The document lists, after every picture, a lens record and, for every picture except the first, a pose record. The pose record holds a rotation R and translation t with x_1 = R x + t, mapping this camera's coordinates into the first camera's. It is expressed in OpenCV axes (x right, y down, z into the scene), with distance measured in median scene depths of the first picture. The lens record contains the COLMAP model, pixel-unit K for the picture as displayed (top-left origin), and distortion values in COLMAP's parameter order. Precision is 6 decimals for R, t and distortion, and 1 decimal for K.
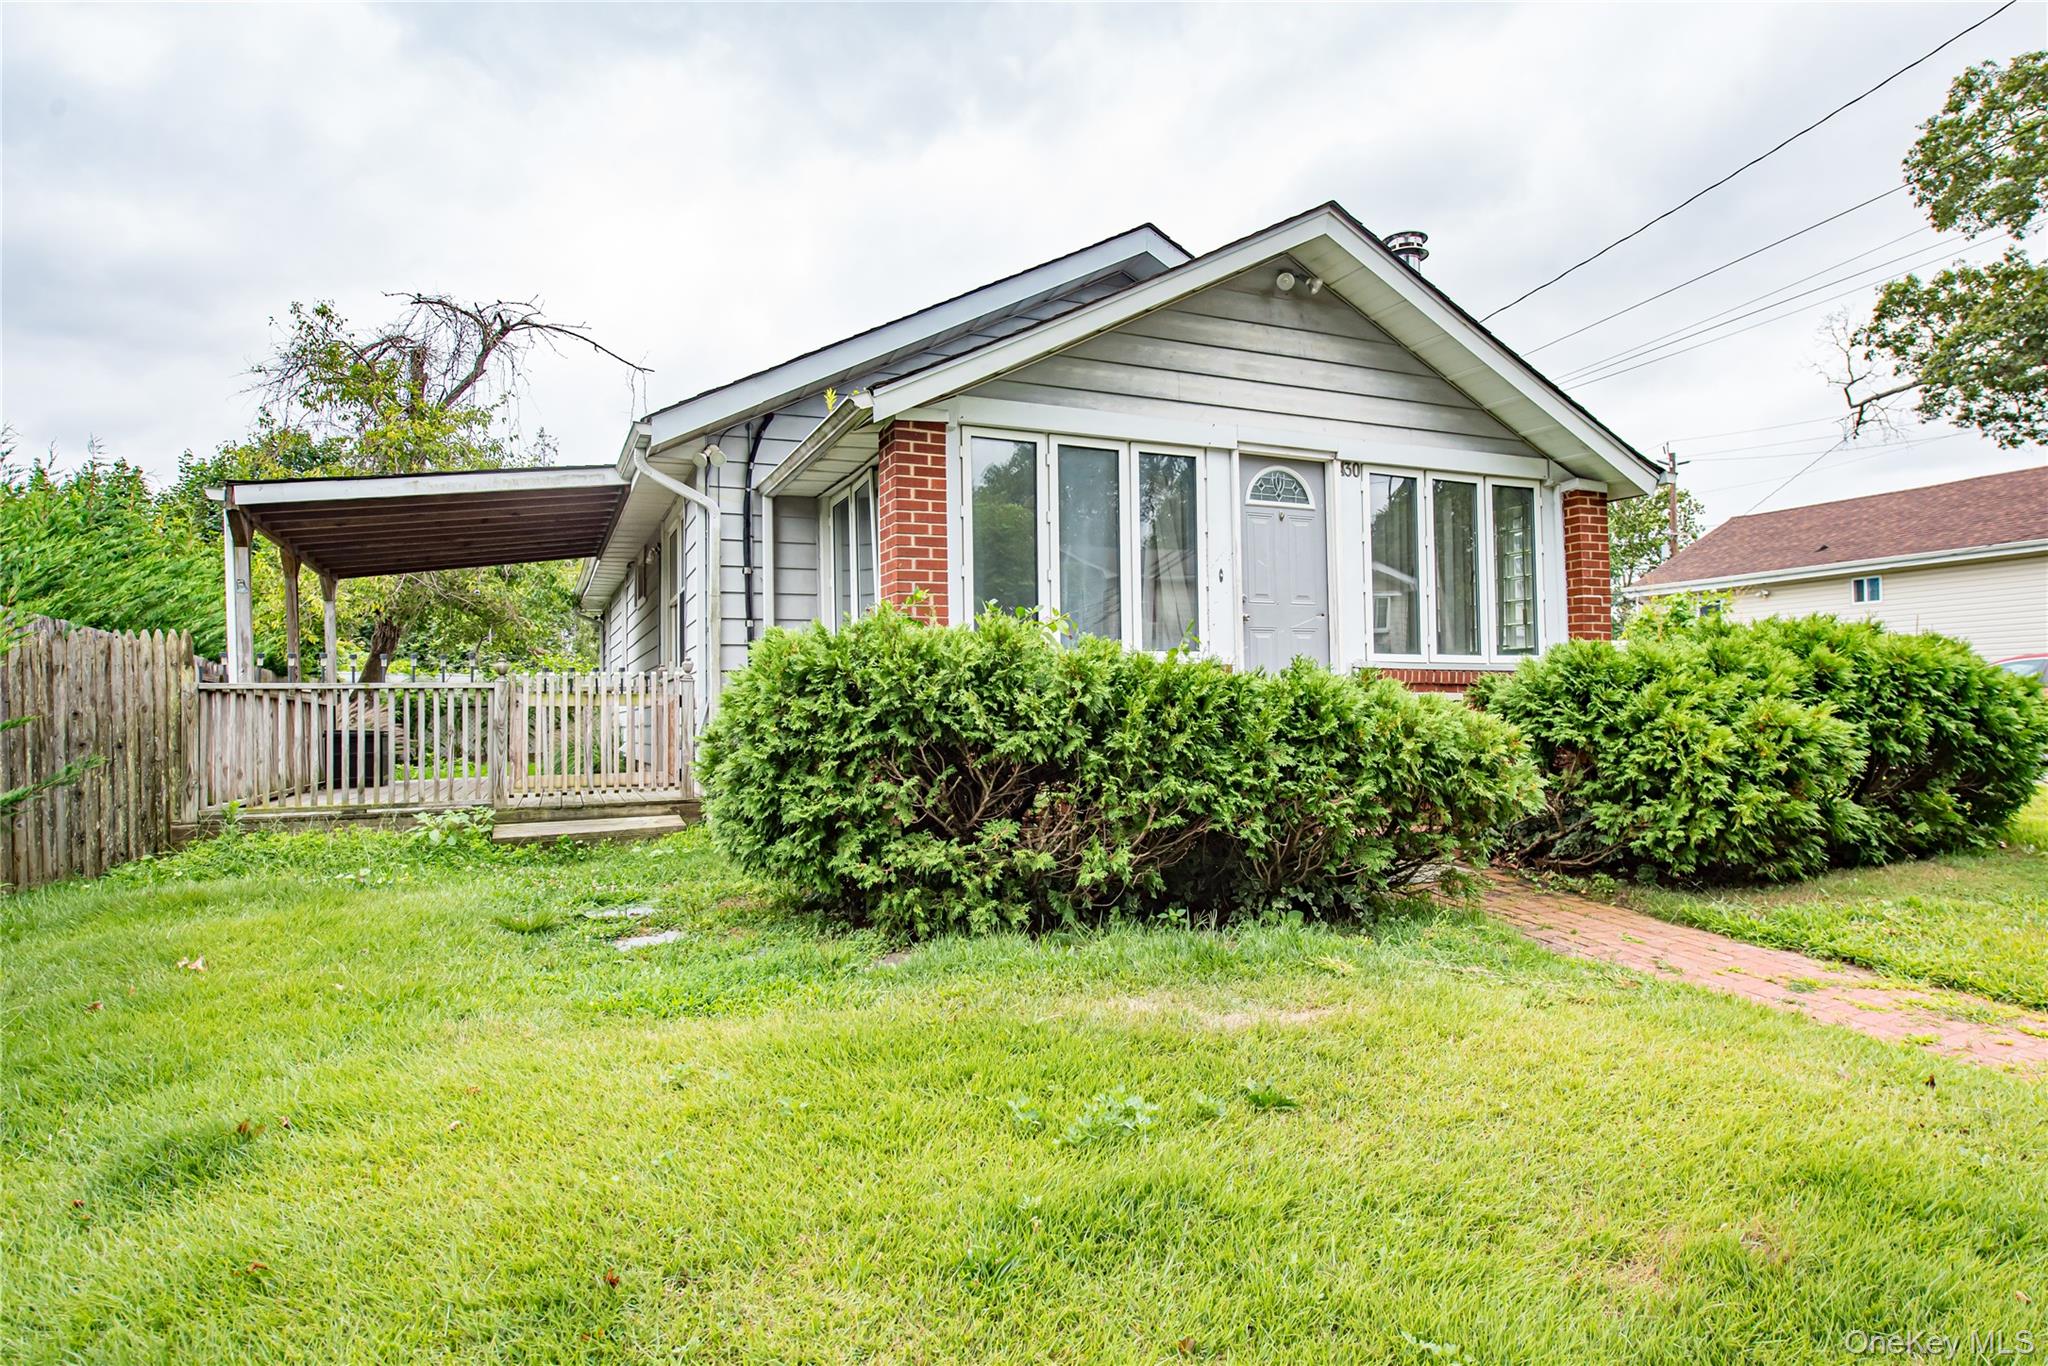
lens RADIAL K [[1203.1, 0, 1029.8], [0, 1203.1, 686.3], [0, 0, 1]] dist [-0.034075, 0.000259]
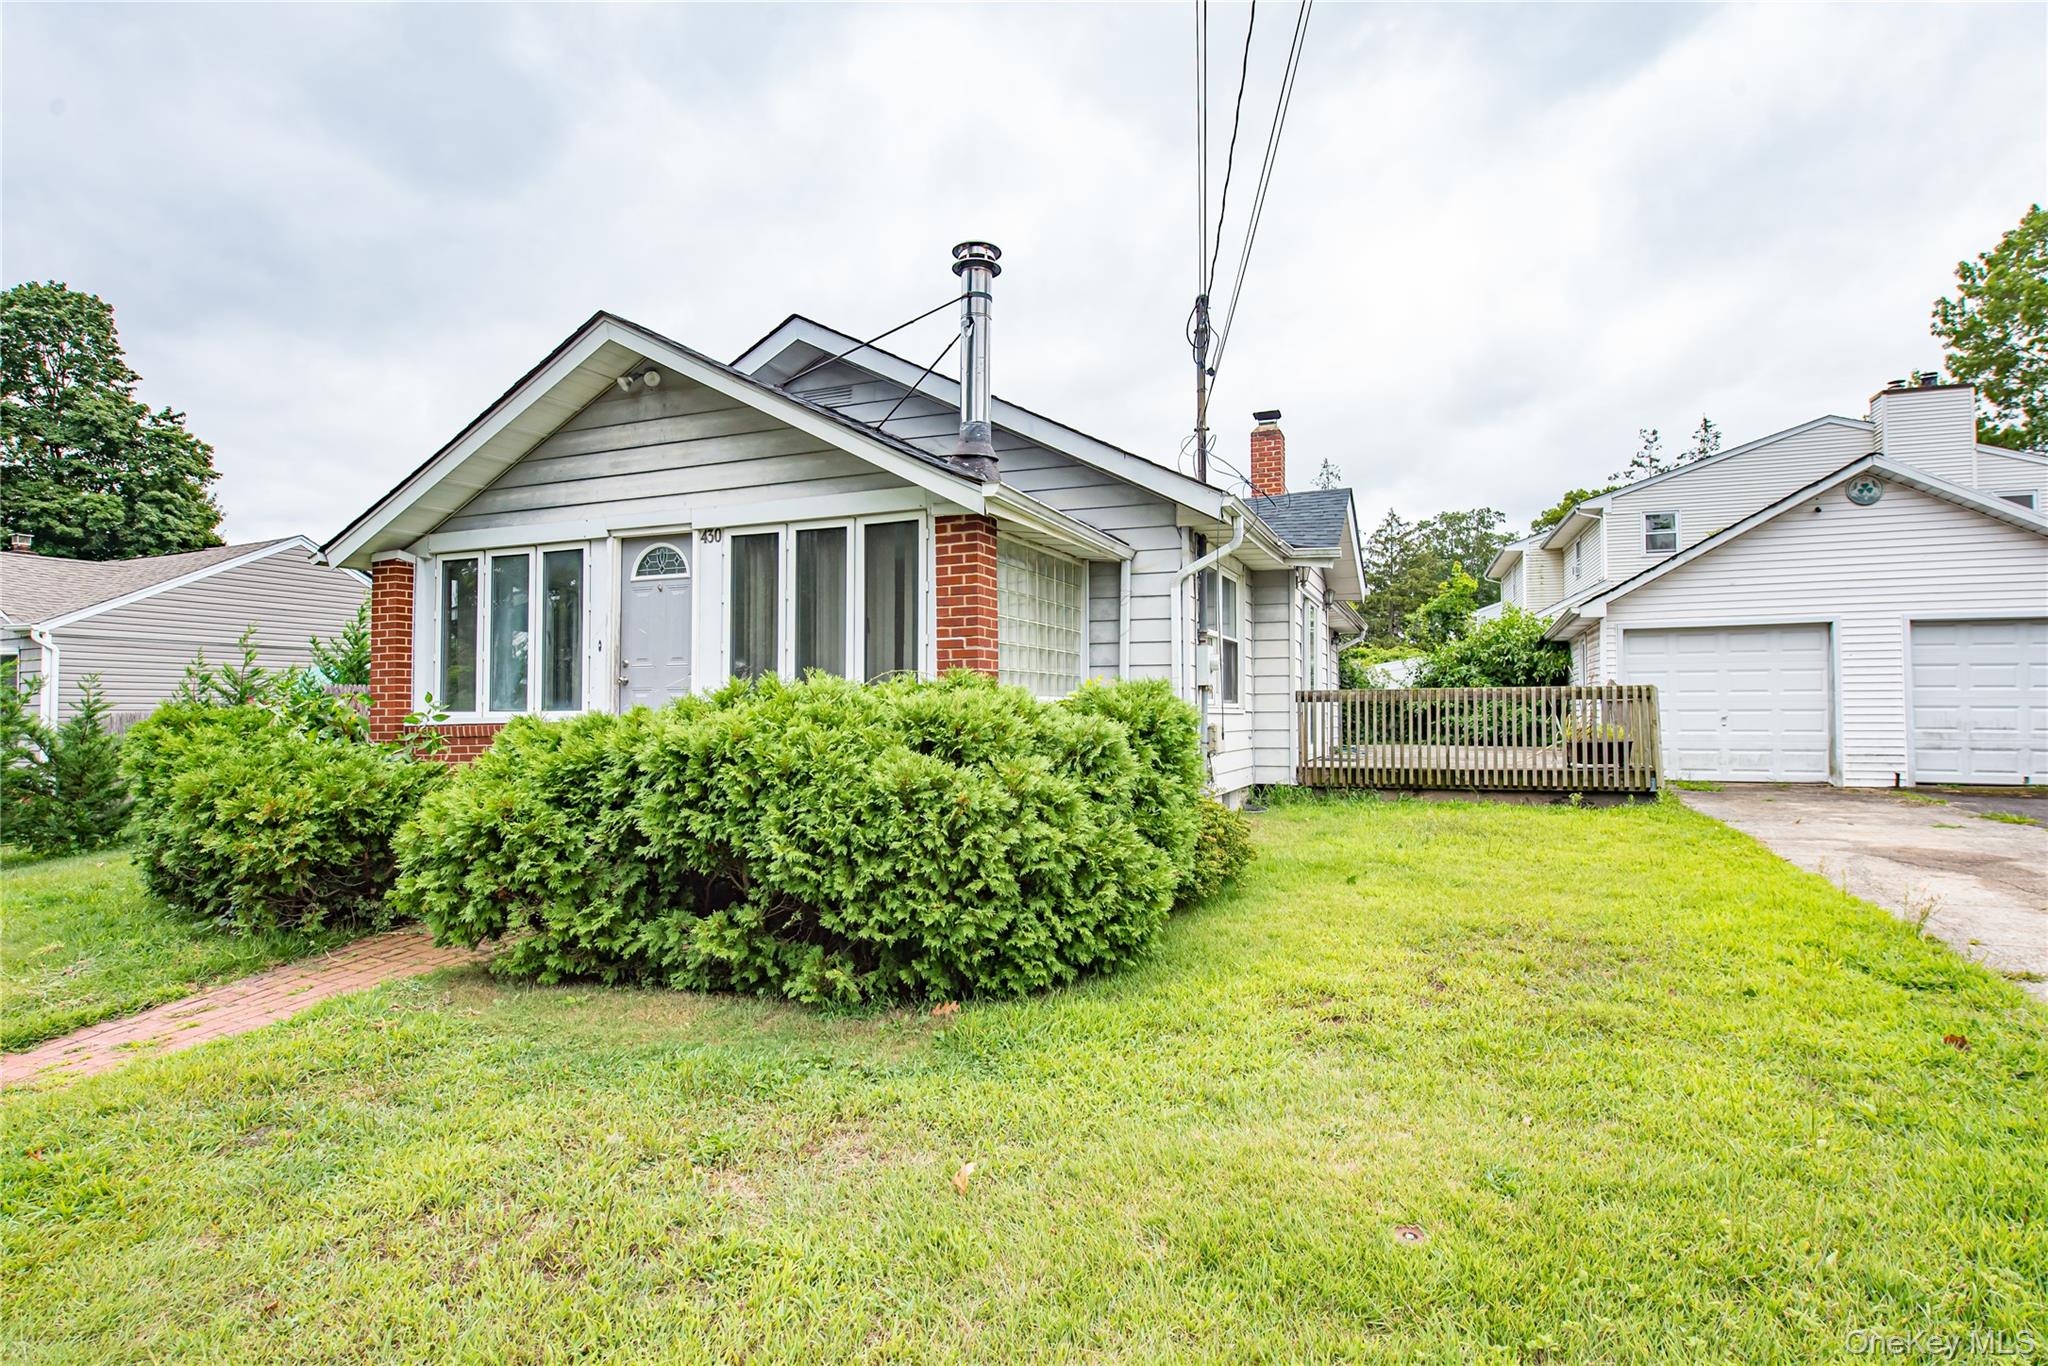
lens RADIAL K [[1119.5, 0, 1040.6], [0, 1119.5, 683.6], [0, 0, 1]] dist [-0.039229, 0.001517]
pose [[0.683349, -0.011514, -0.730001, 1.213090], [0.016339, 0.999866, -0.000476, -0.045774], [0.729909, -0.011602, 0.683446, 0.547413]]
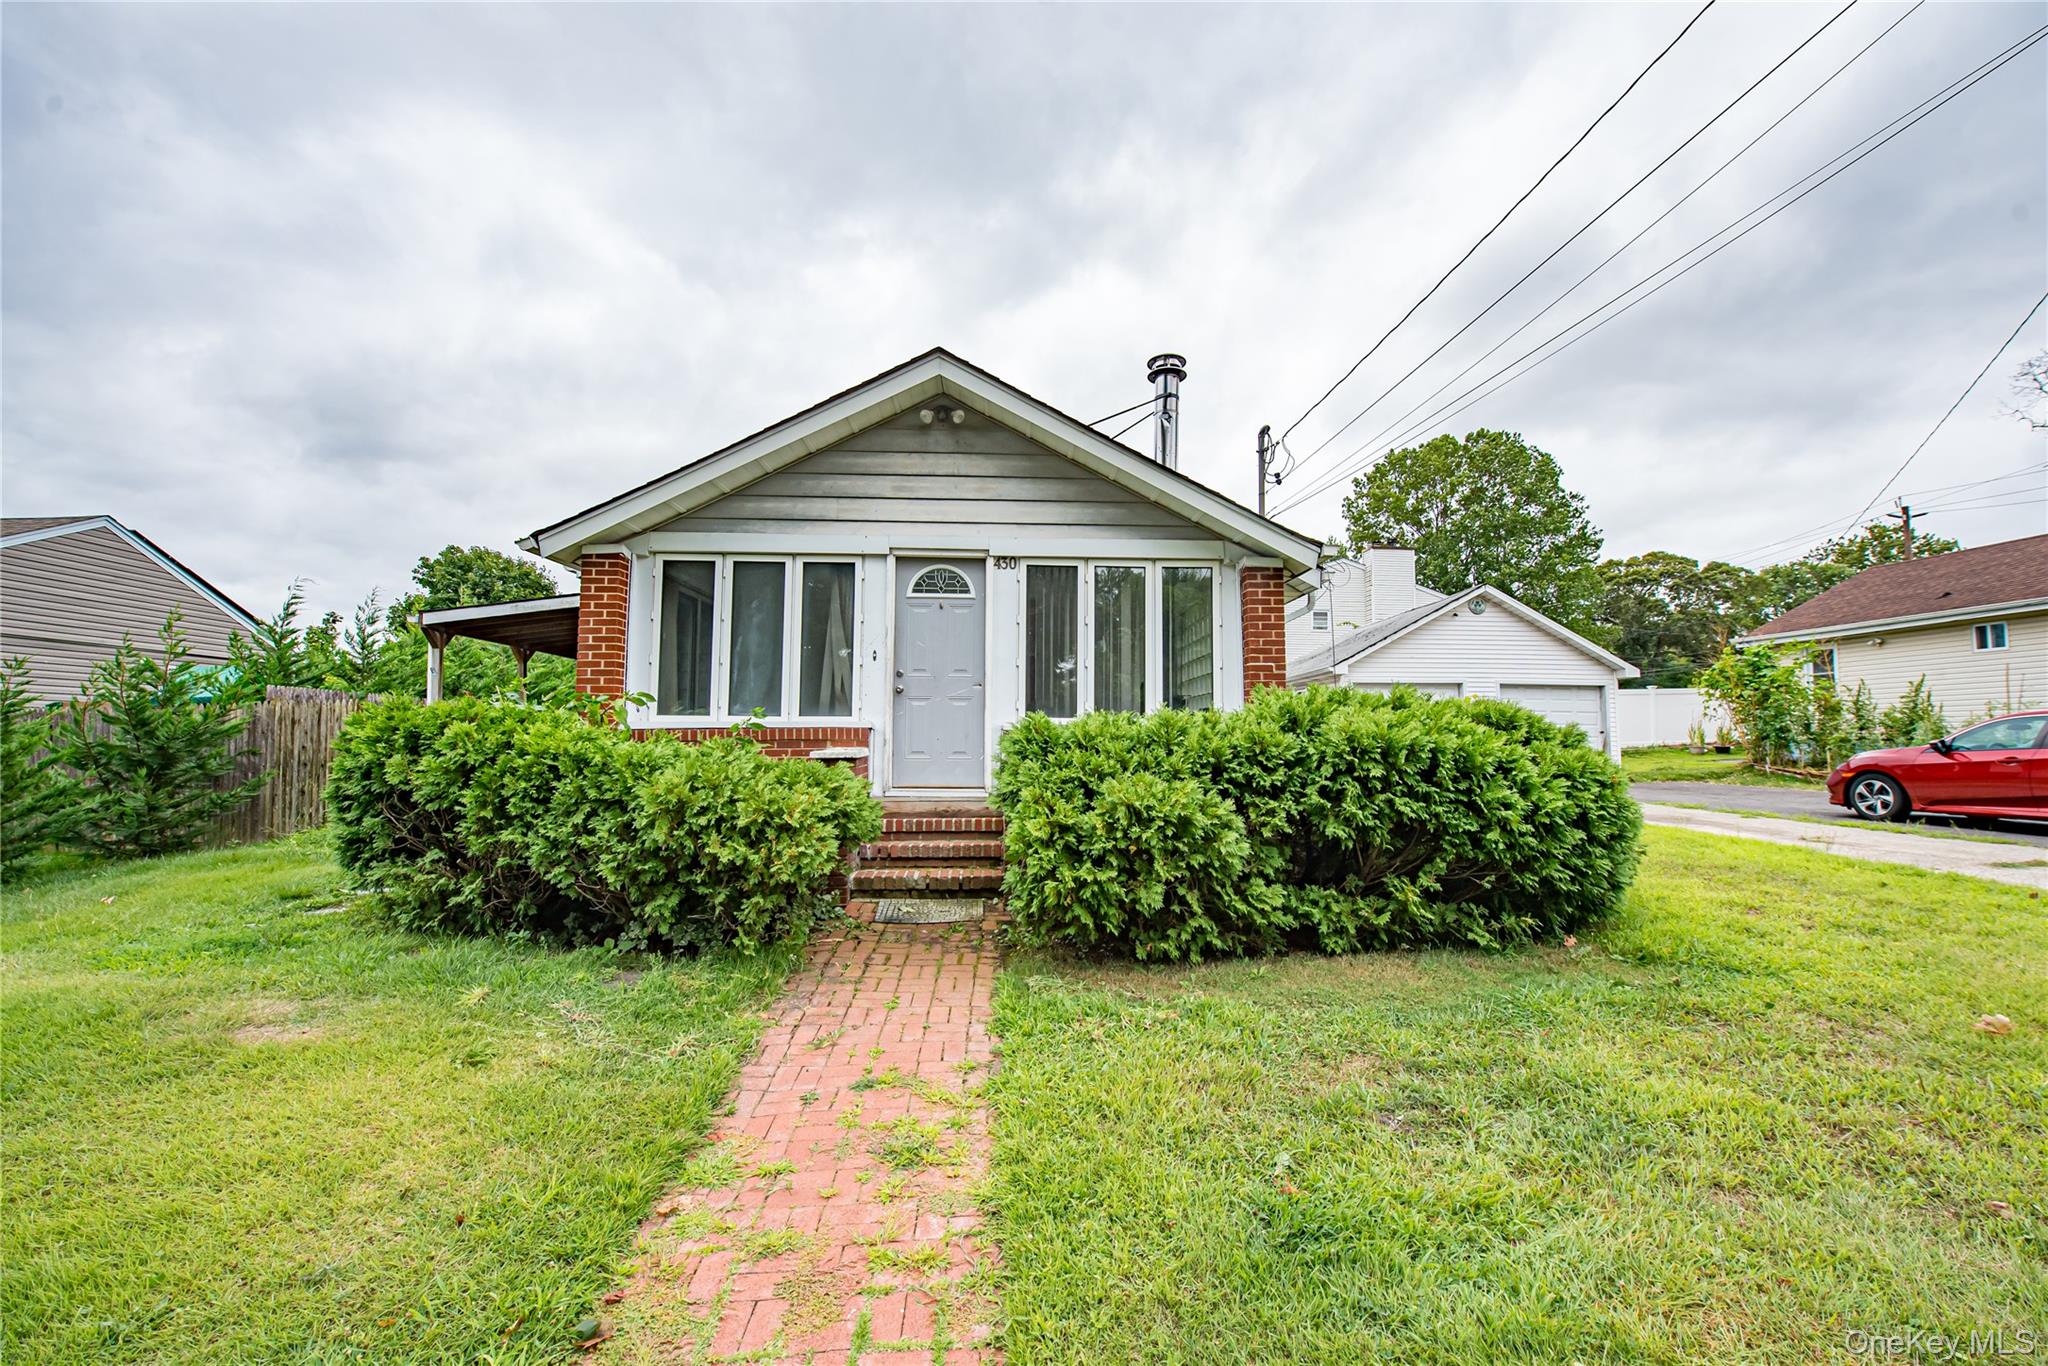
lens RADIAL K [[828.0, 0, 1024.1], [0, 828.0, 694.5], [0, 0, 1]] dist [-0.019227, -0.000043]
pose [[0.926602, -0.003338, -0.376029, 0.608456], [-0.007389, 0.999606, -0.027081, -0.027856], [0.375972, 0.027872, 0.926212, 0.248193]]
